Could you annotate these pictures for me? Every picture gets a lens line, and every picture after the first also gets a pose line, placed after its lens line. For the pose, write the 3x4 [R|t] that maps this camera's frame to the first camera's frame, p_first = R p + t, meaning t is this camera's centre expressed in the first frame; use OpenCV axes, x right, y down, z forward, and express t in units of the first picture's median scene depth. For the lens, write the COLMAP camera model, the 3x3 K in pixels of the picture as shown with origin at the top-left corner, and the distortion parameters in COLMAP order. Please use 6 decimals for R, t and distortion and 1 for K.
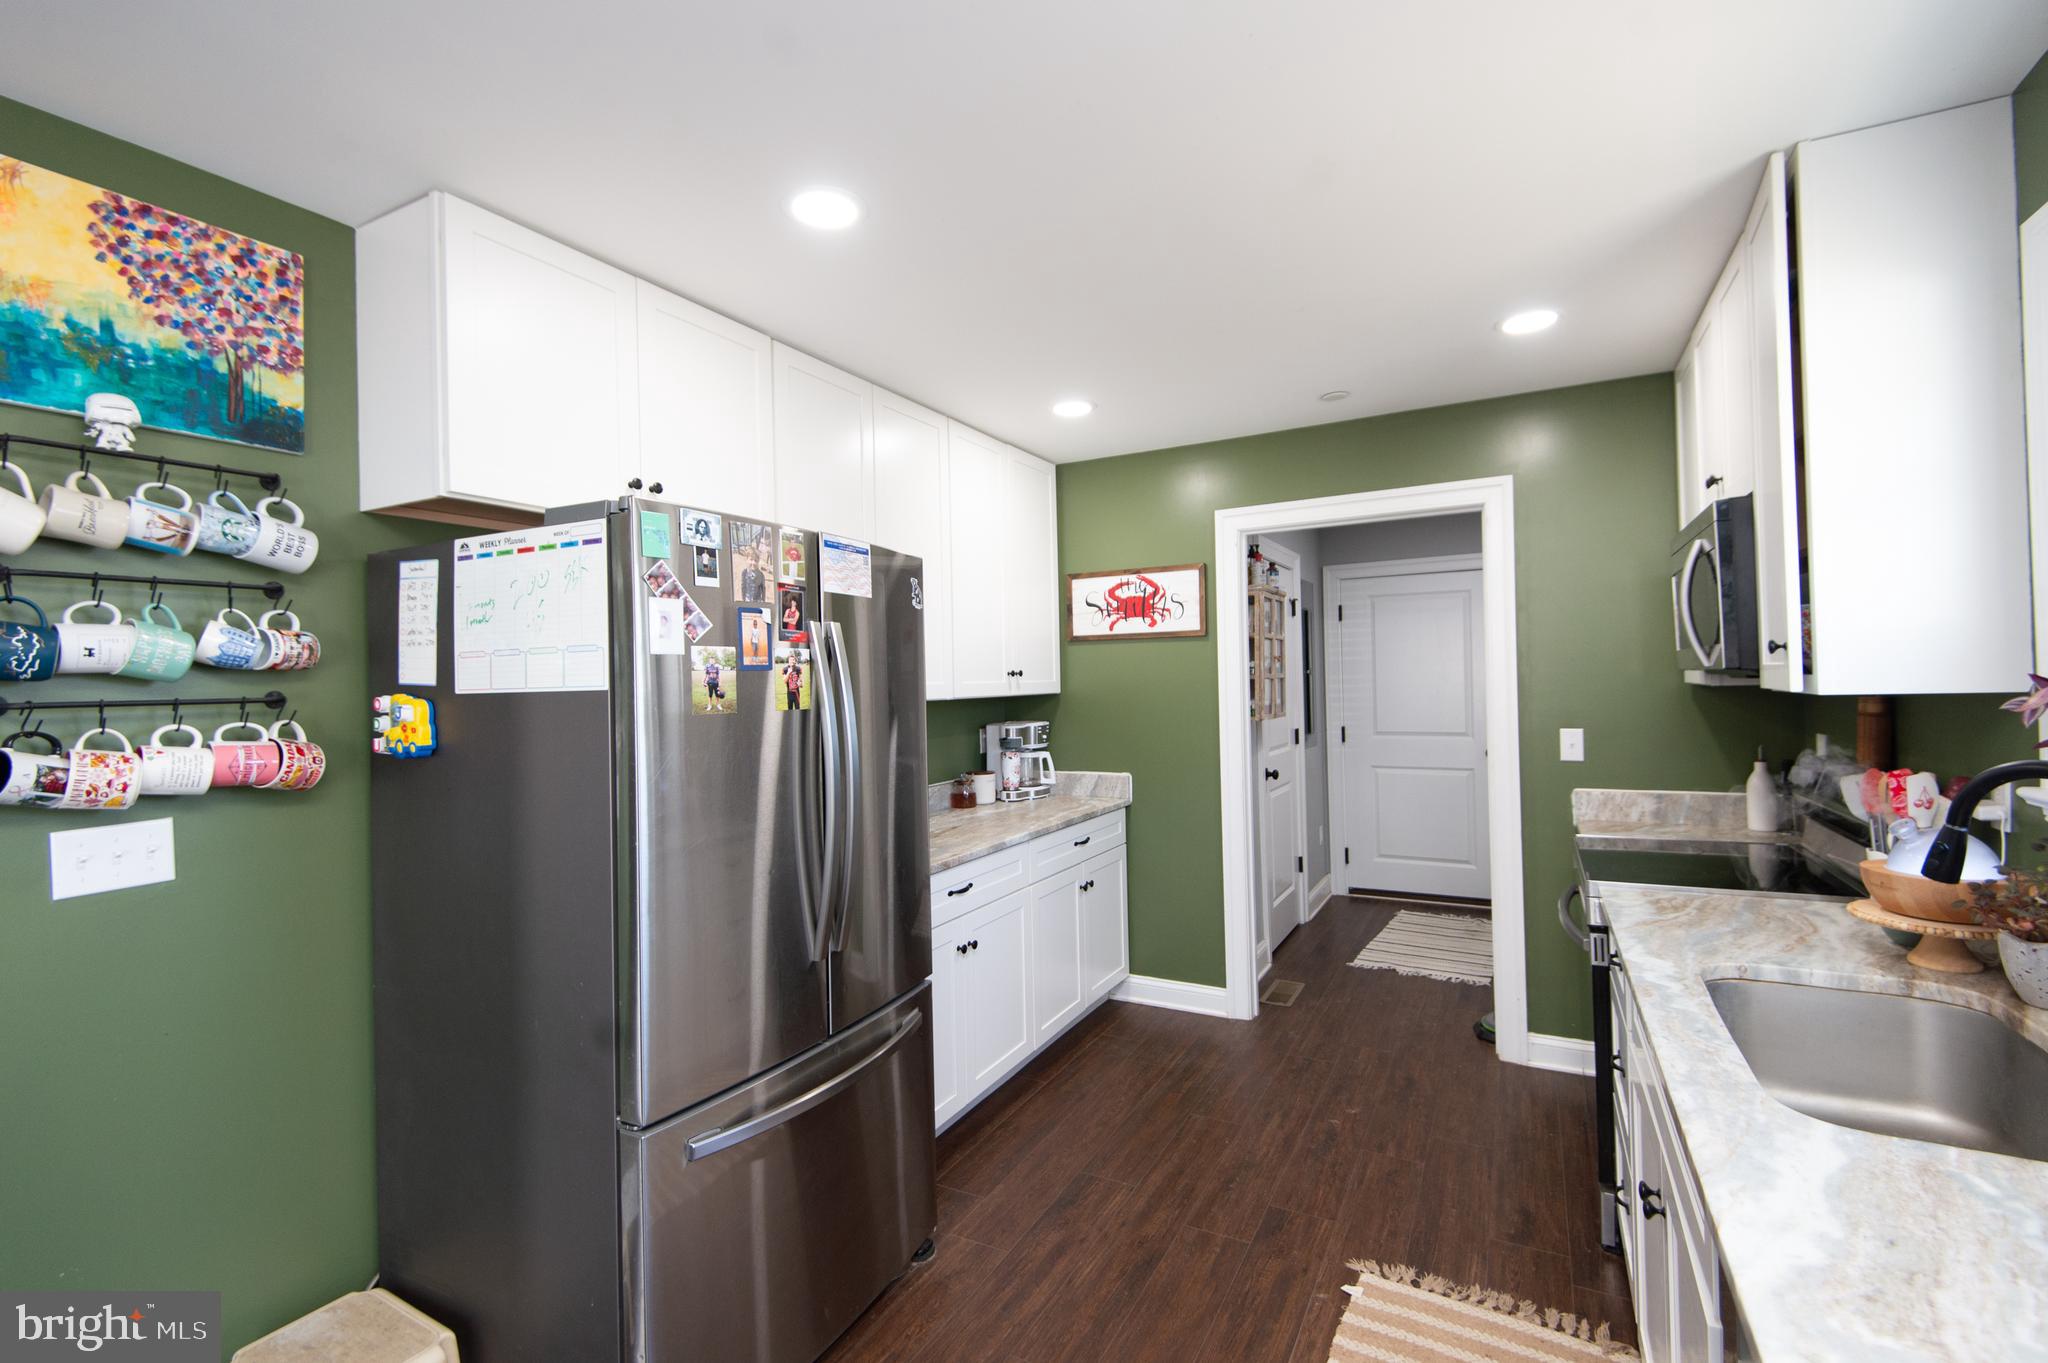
lens RADIAL K [[918.6, 0, 1021.3], [0, 918.6, 678.1], [0, 0, 1]] dist [0.037490, -0.024063]
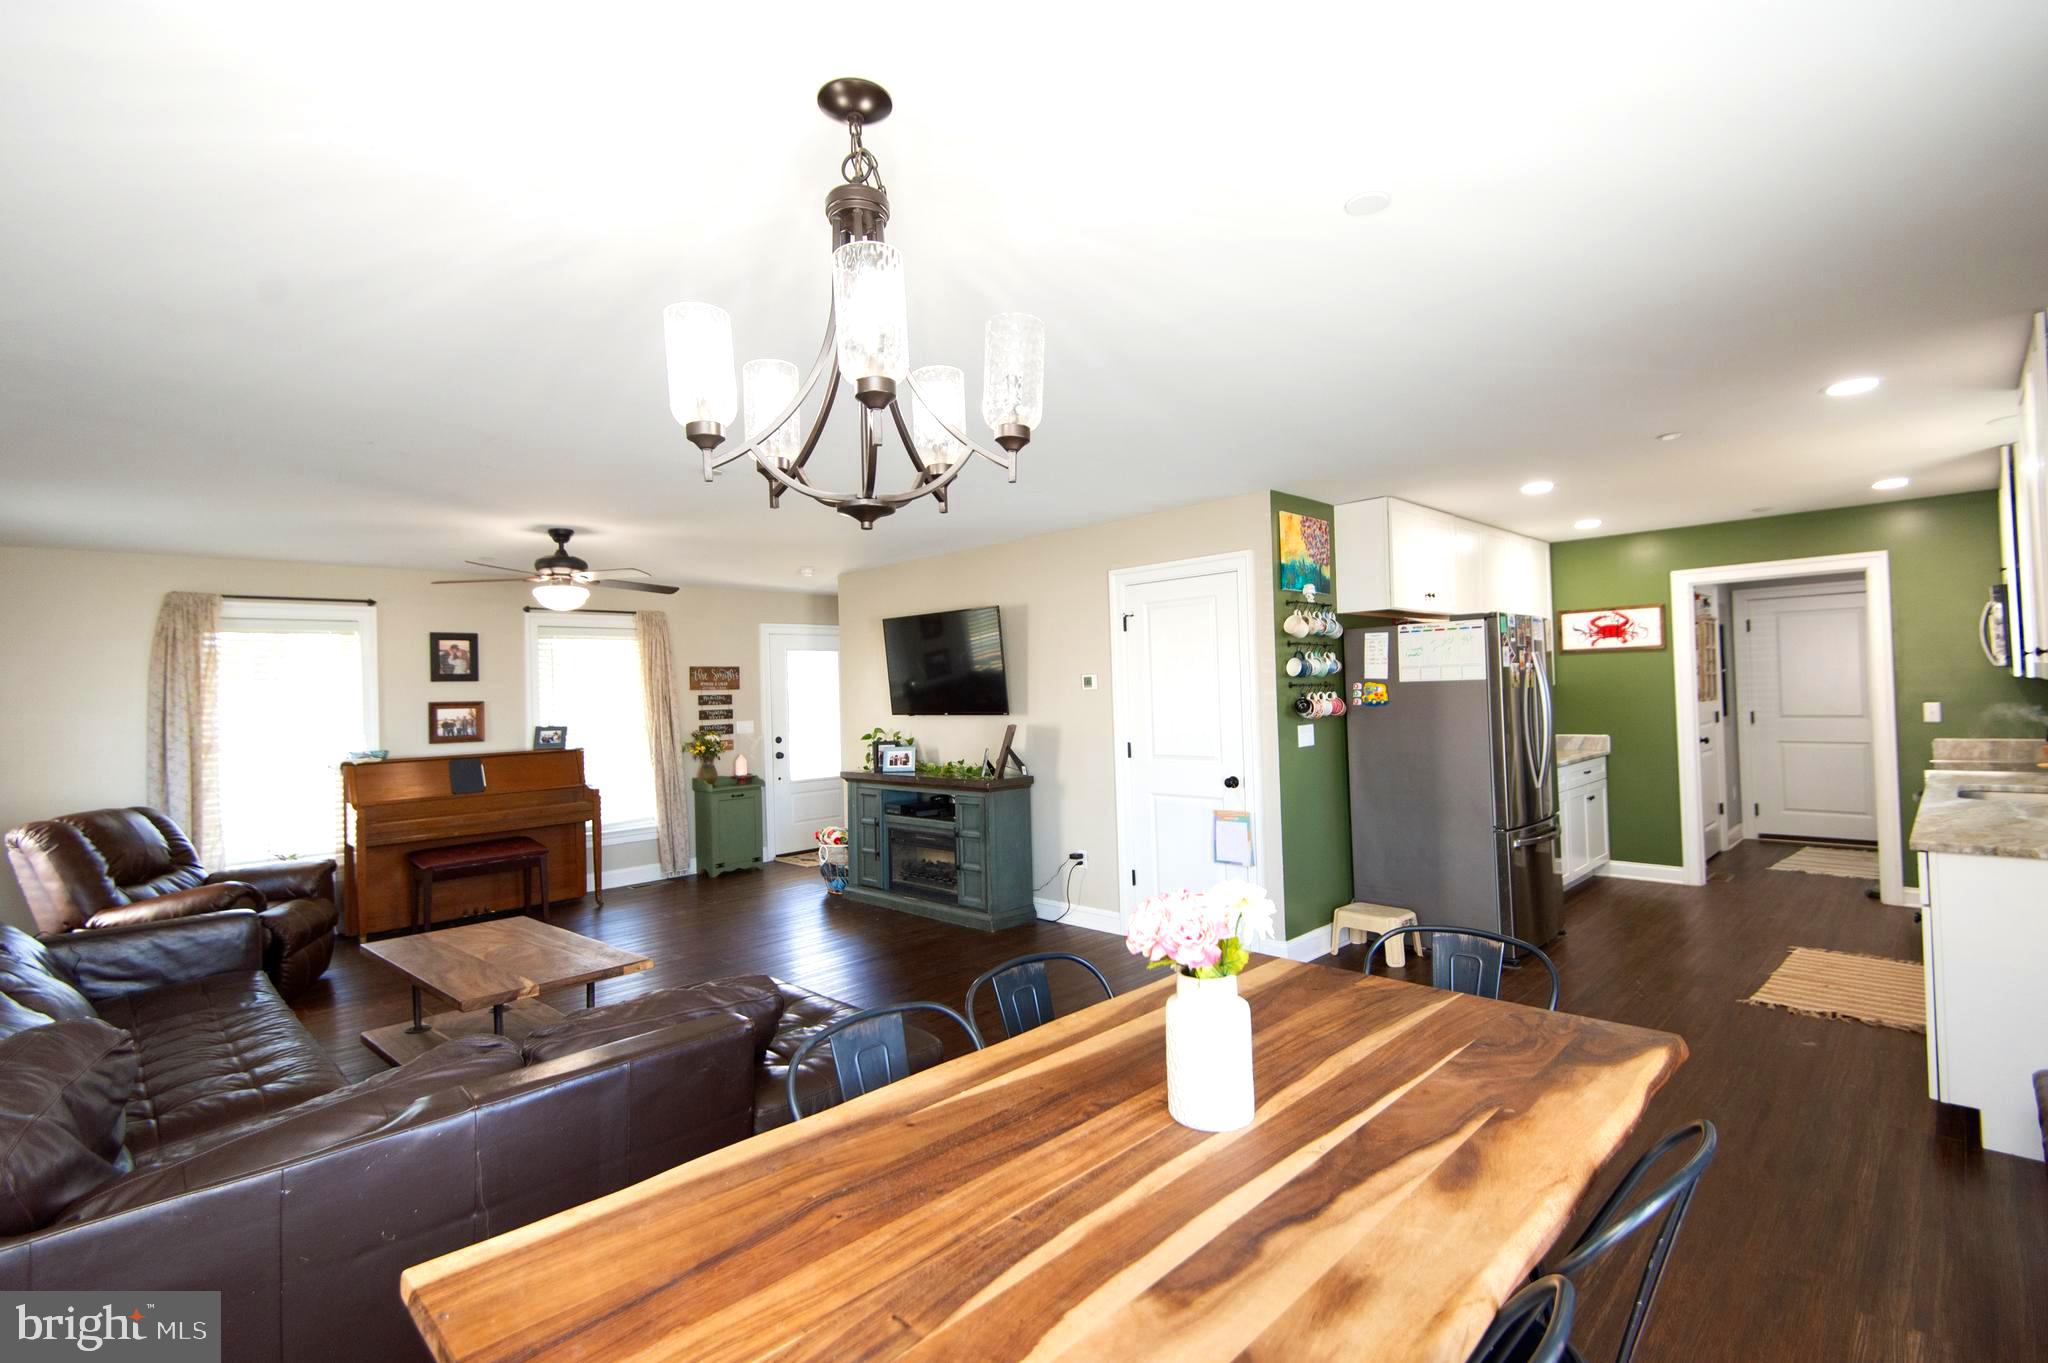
lens RADIAL K [[937.4, 0, 1024.0], [0, 937.4, 681.5], [0, 0, 1]] dist [0.033333, -0.026315]
pose [[0.959555, -0.009214, -0.281370, -0.808429], [0.008643, 0.999957, -0.003270, 0.013892], [0.281388, 0.000706, 0.959594, -1.783037]]
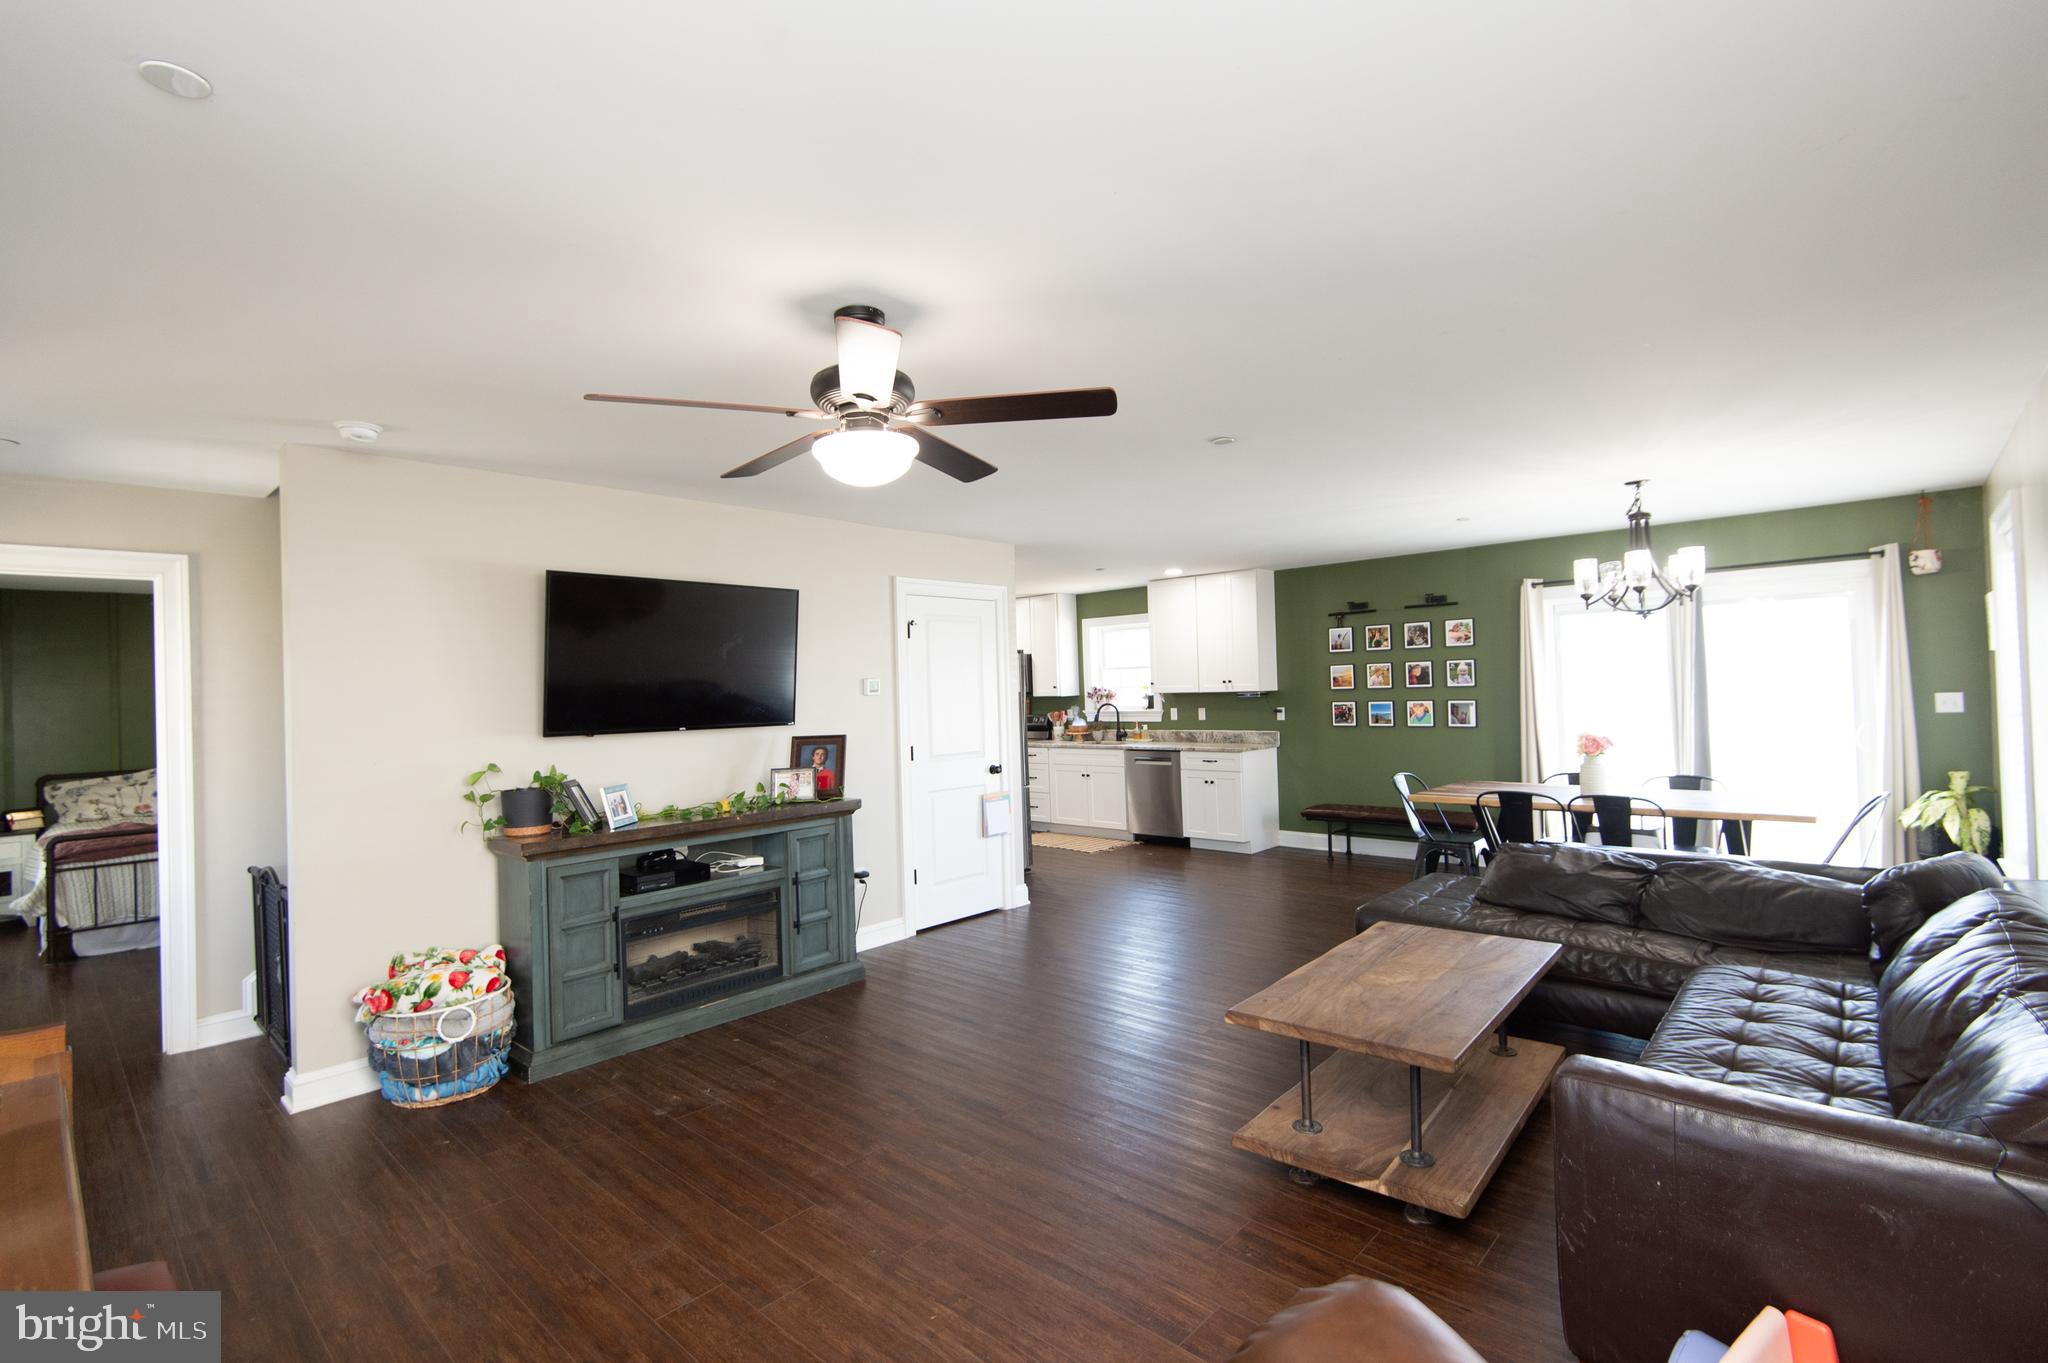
lens RADIAL K [[918.6, 0, 1021.3], [0, 918.6, 678.1], [0, 0, 1]] dist [0.037490, -0.024063]
pose [[0.243037, 0.028990, 0.969584, -3.890349], [0.020594, 0.999174, -0.035037, 0.084337], [-0.969798, 0.028482, 0.242240, -0.065121]]
